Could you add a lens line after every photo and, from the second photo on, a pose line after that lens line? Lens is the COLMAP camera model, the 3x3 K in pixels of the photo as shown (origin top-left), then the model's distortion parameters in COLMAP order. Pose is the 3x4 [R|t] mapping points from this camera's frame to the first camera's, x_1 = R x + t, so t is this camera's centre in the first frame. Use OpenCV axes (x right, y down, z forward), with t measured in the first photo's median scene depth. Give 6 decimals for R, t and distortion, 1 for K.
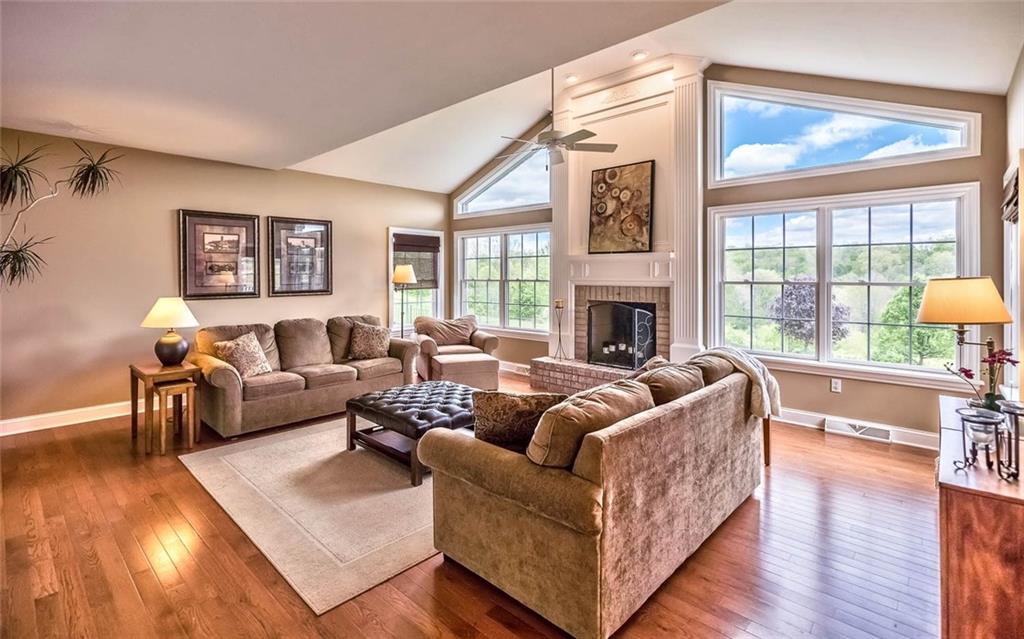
lens RADIAL K [[470.4, 0, 482.2], [0, 470.4, 275.9], [0, 0, 1]] dist [-0.001795, 0.001094]
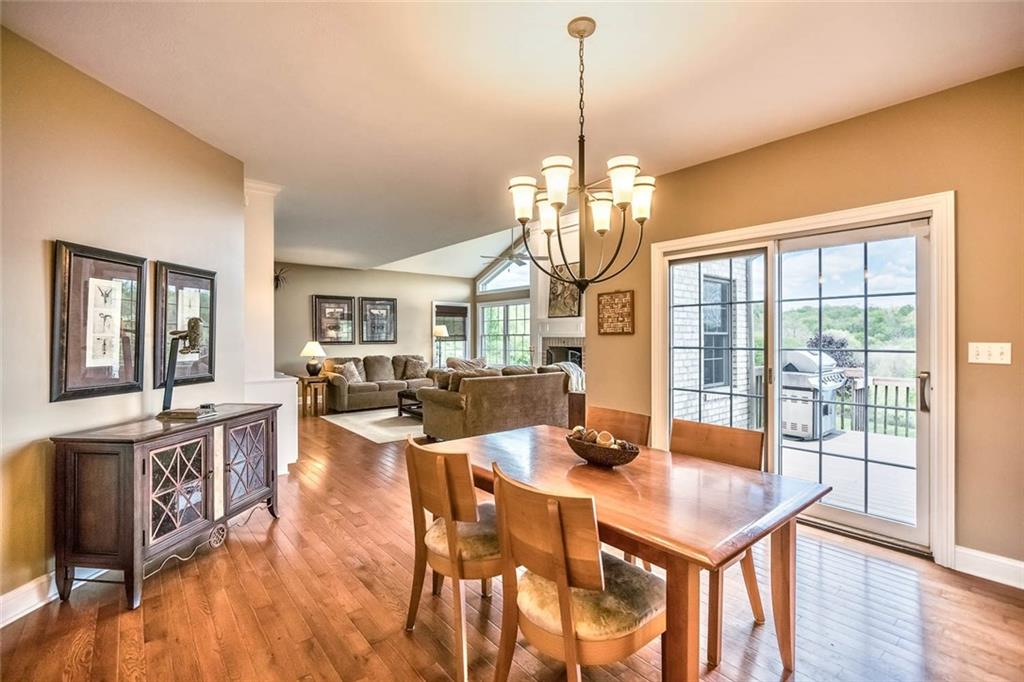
lens RADIAL K [[469.3, 0, 512.9], [0, 469.3, 336.9], [0, 0, 1]] dist [-0.001579, 0.000467]
pose [[0.994533, -0.000627, -0.104417, 0.272469], [0.000473, 0.999999, -0.001499, 0.021431], [0.104418, 0.001441, 0.994532, -0.628536]]
